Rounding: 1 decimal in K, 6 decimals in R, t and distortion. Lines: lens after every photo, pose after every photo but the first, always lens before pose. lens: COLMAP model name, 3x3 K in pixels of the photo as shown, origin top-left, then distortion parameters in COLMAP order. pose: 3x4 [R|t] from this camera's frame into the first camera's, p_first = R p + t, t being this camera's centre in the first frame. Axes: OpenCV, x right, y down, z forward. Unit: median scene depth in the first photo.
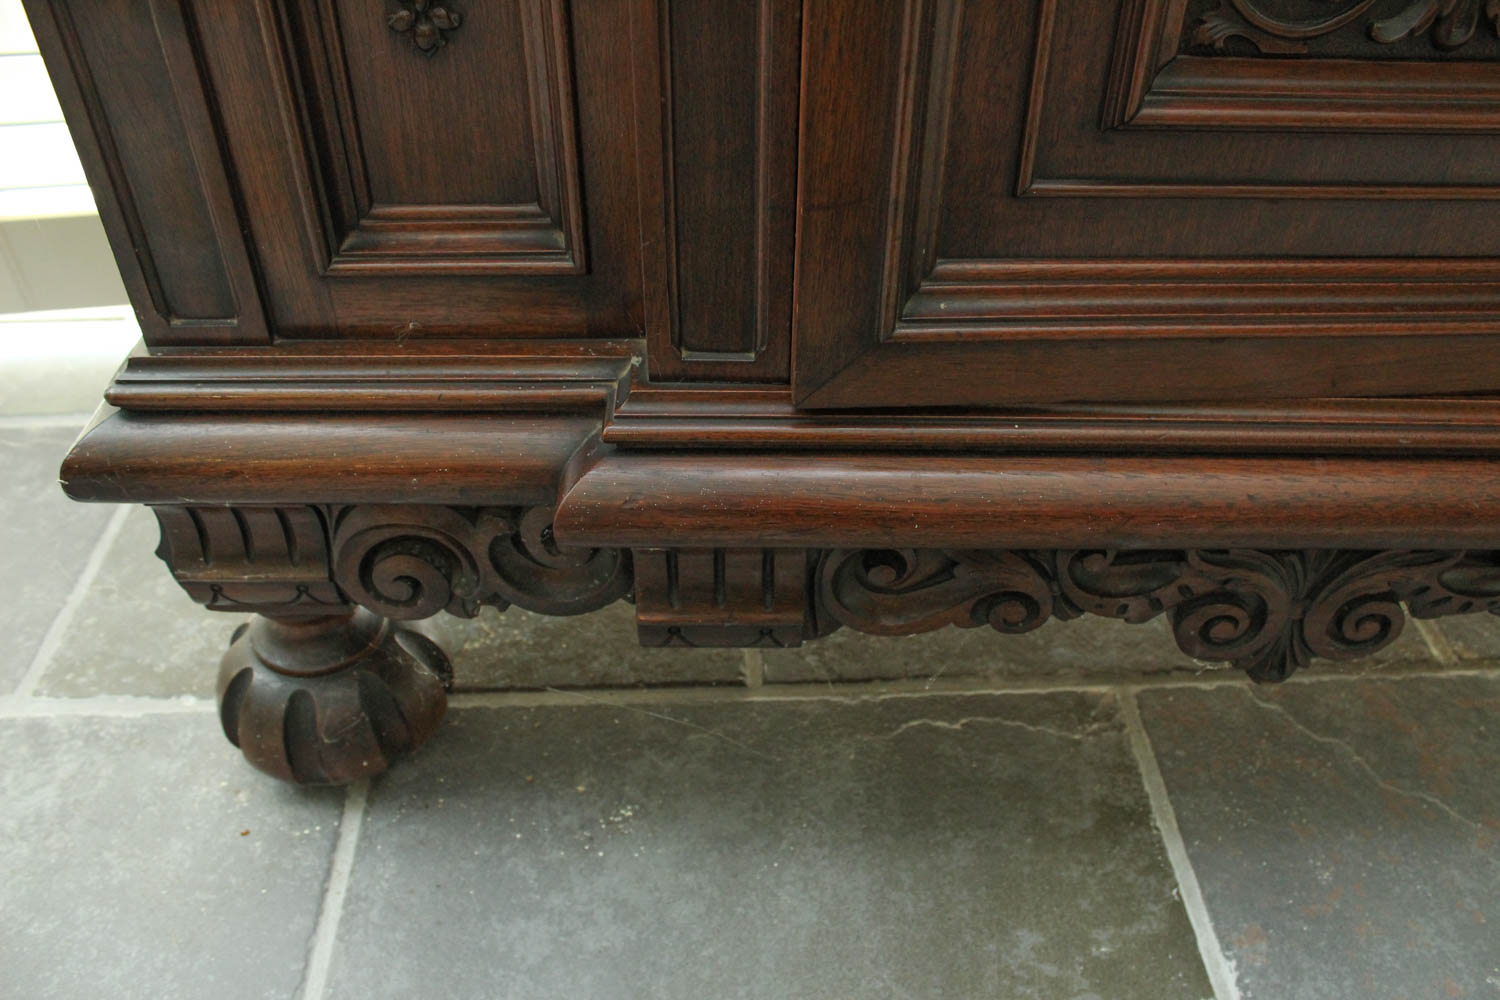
lens RADIAL K [[1240.0, 0, 777.2], [0, 1240.0, 494.6], [0, 0, 1]] dist [-0.133520, 0.077181]
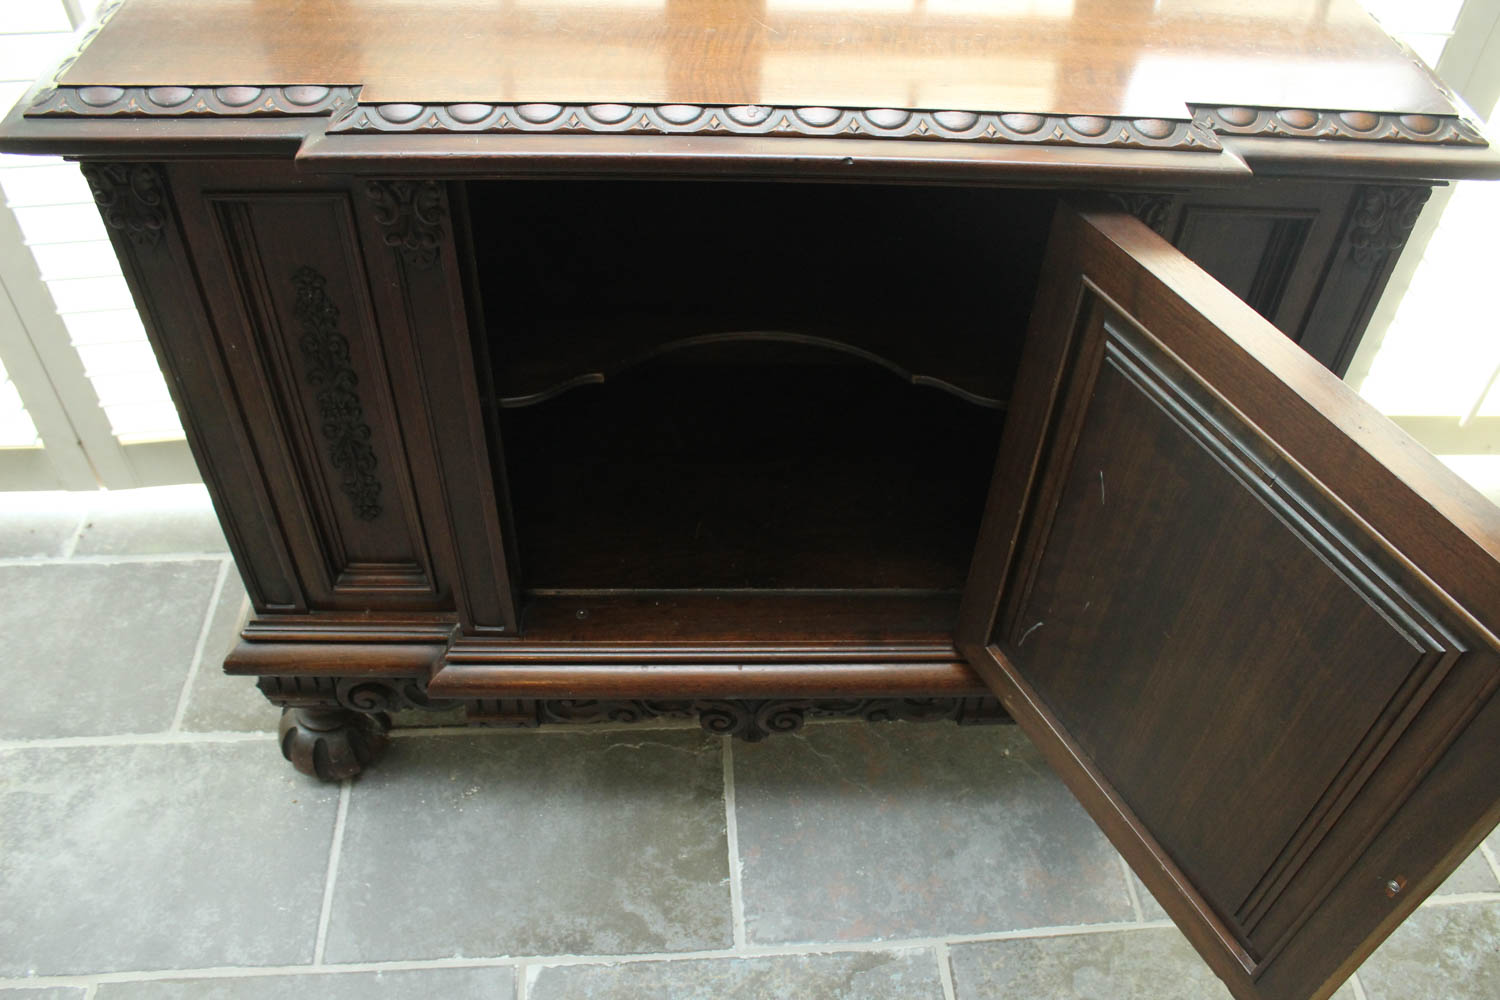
lens RADIAL K [[1240.0, 0, 760.8], [0, 1240.0, 497.8], [0, 0, 1]] dist [-0.133520, 0.077181]
pose [[0.999709, 0.000763, 0.024112, 0.341719], [-0.002931, 0.995937, 0.090009, -0.464075], [-0.023946, -0.090053, 0.995649, -1.141485]]
